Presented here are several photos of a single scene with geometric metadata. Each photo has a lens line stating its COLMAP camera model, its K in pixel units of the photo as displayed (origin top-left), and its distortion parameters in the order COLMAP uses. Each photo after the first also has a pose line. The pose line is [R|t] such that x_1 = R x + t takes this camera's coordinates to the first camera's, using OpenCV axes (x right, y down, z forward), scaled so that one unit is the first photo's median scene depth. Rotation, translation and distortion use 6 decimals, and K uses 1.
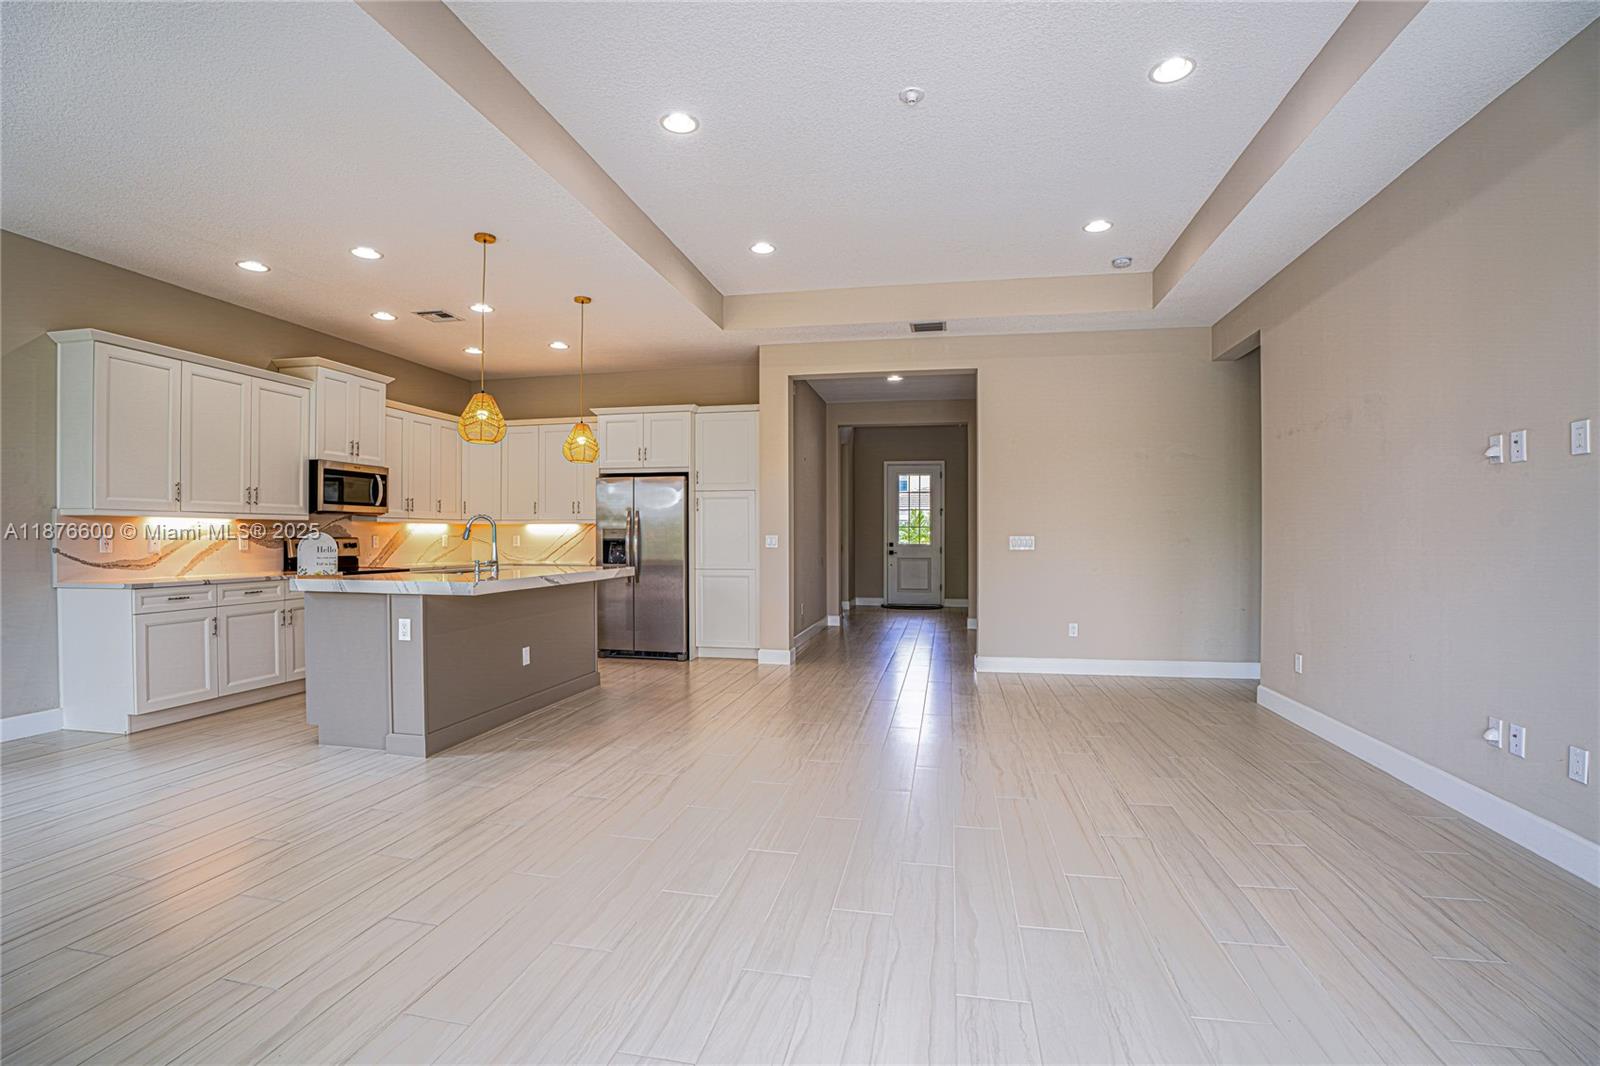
lens RADIAL K [[746.3, 0, 794.7], [0, 746.3, 541.6], [0, 0, 1]] dist [-0.073598, 0.023394]
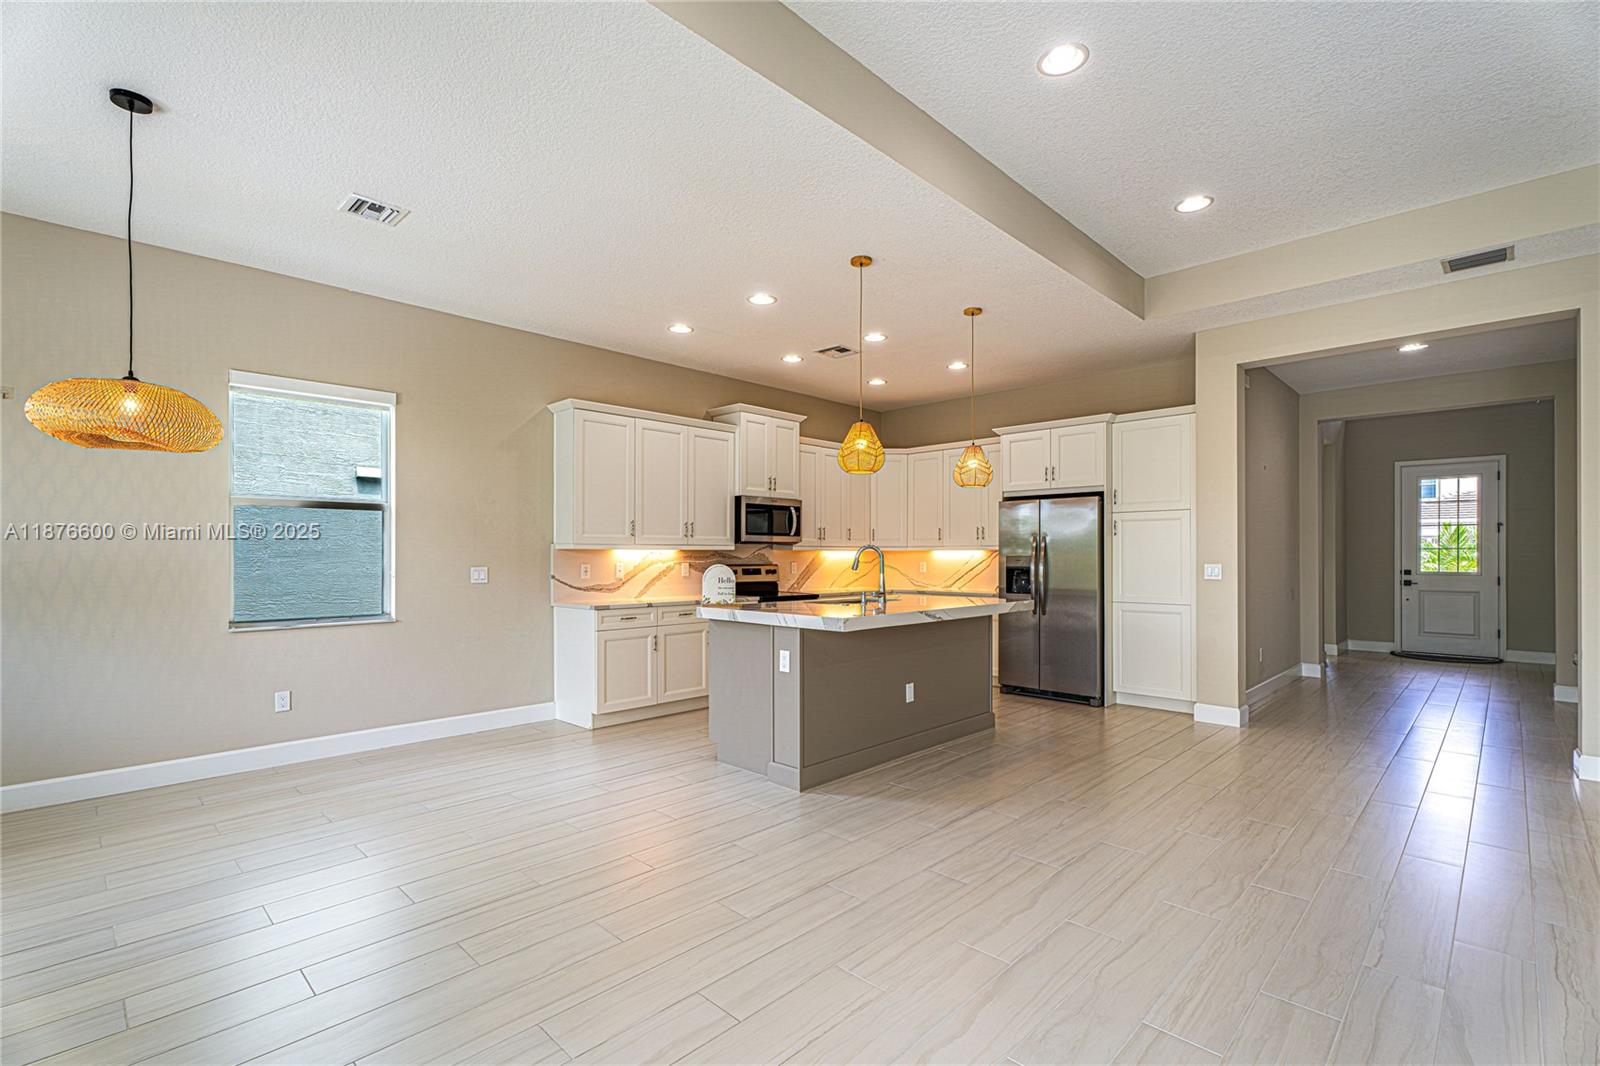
lens RADIAL K [[724.1, 0, 793.1], [0, 724.1, 556.4], [0, 0, 1]] dist [0.001328, 0.000737]
pose [[0.838822, -0.000848, -0.544404, 0.016229], [-0.002514, 0.999982, -0.005430, -0.012619], [0.544399, 0.005924, 0.838805, 0.100751]]
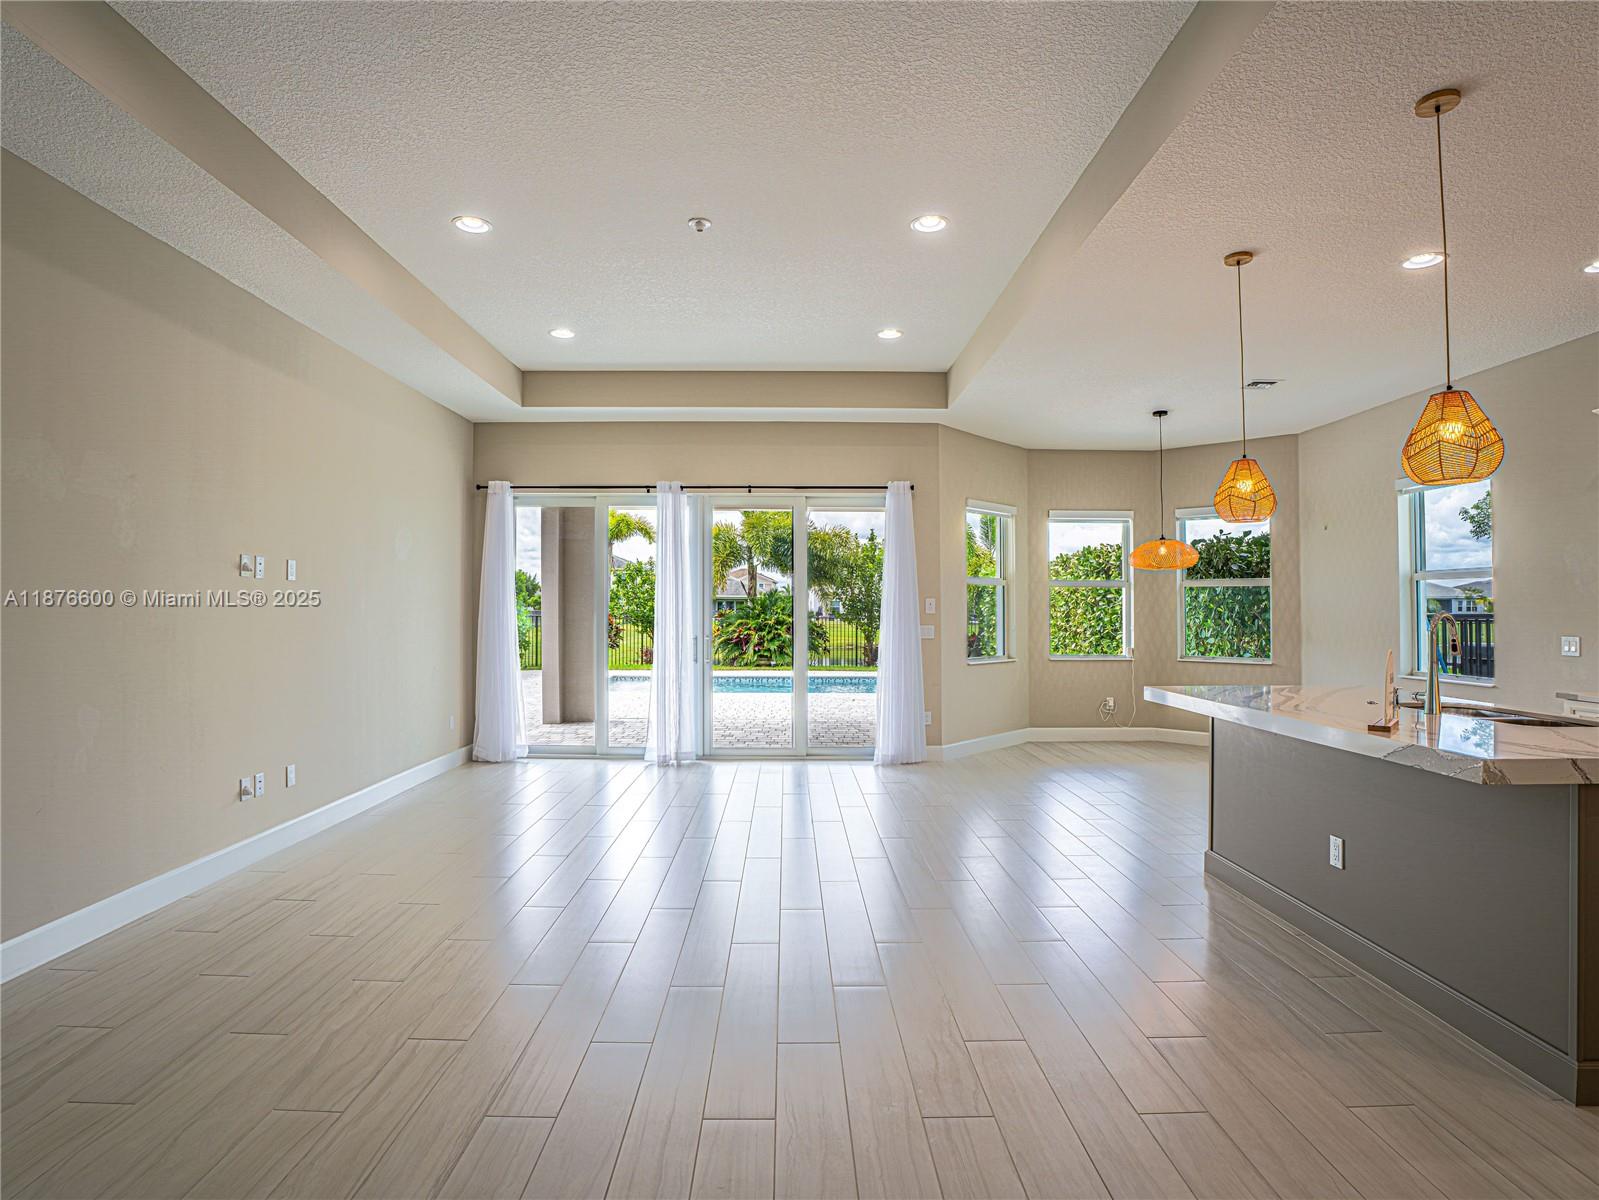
lens RADIAL K [[840.1, 0, 791.6], [0, 840.1, 588.4], [0, 0, 1]] dist [-0.063506, 0.018117]
pose [[-0.978063, -0.010658, -0.208038, 0.156210], [-0.007554, 0.999848, -0.015711, -0.032772], [0.208174, -0.013795, -0.977995, 1.212923]]
